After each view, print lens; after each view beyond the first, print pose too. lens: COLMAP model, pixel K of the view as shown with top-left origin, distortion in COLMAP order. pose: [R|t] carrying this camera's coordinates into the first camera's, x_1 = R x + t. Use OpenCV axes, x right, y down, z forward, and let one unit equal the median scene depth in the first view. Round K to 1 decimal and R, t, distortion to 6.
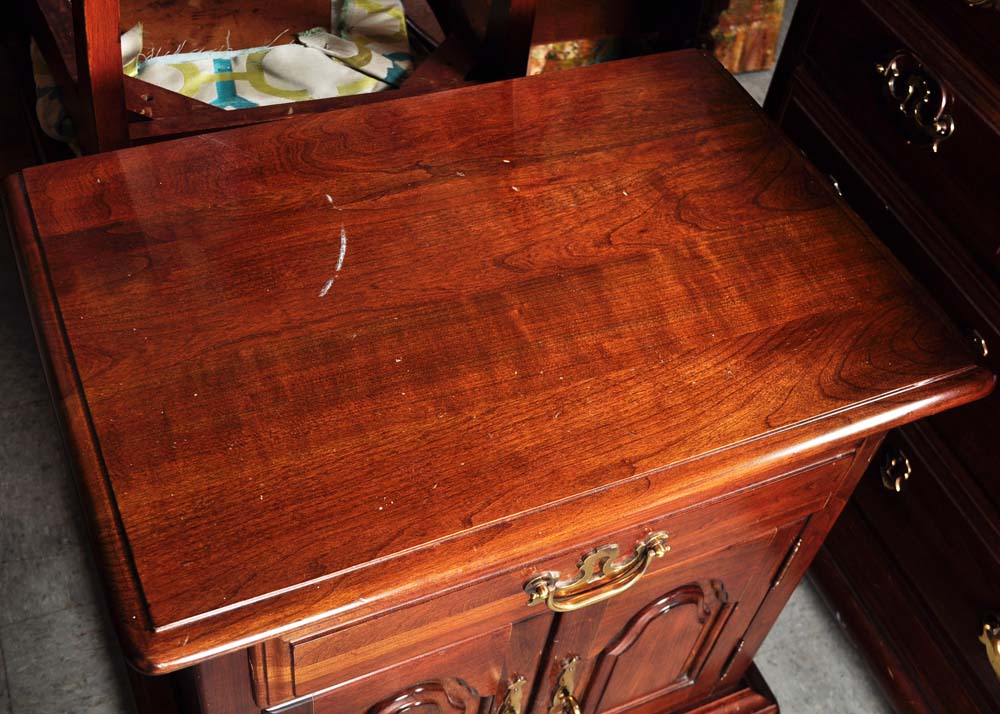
lens RADIAL K [[1190.8, 0, 500.0], [0, 1190.8, 357.0], [0, 0, 1]] dist [-0.075502, 0.058523]
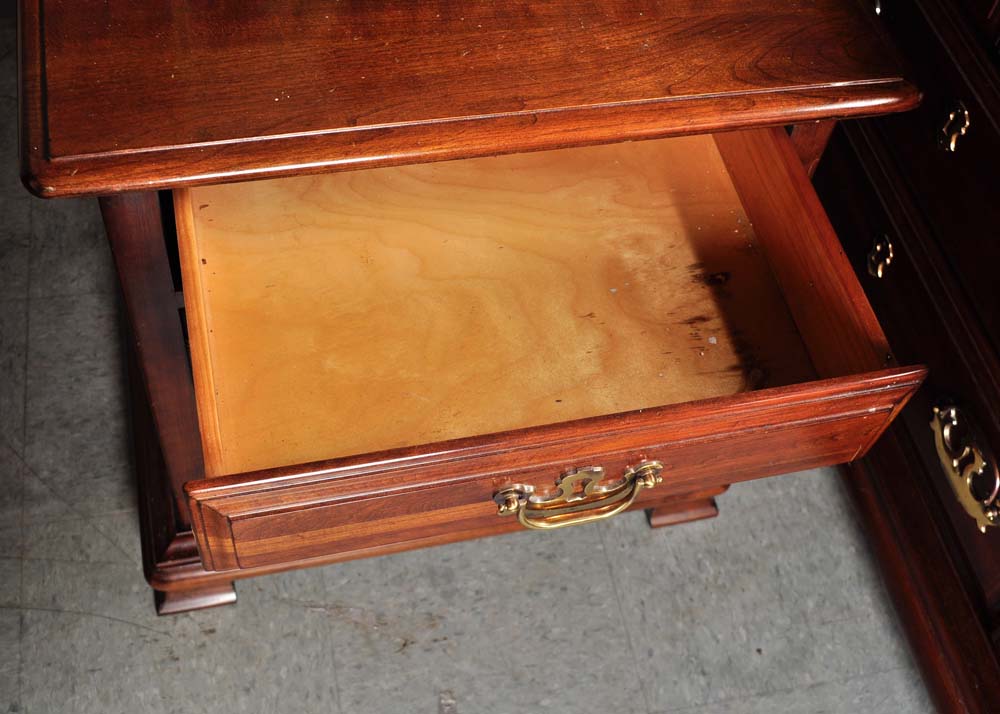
lens RADIAL K [[1190.8, 0, 500.0], [0, 1190.8, 357.0], [0, 0, 1]] dist [-0.075502, 0.058523]
pose [[0.982960, 0.142542, -0.116063, 0.232924], [-0.132650, 0.987165, 0.088939, 0.211803], [0.127250, -0.072027, 0.989252, -0.056691]]
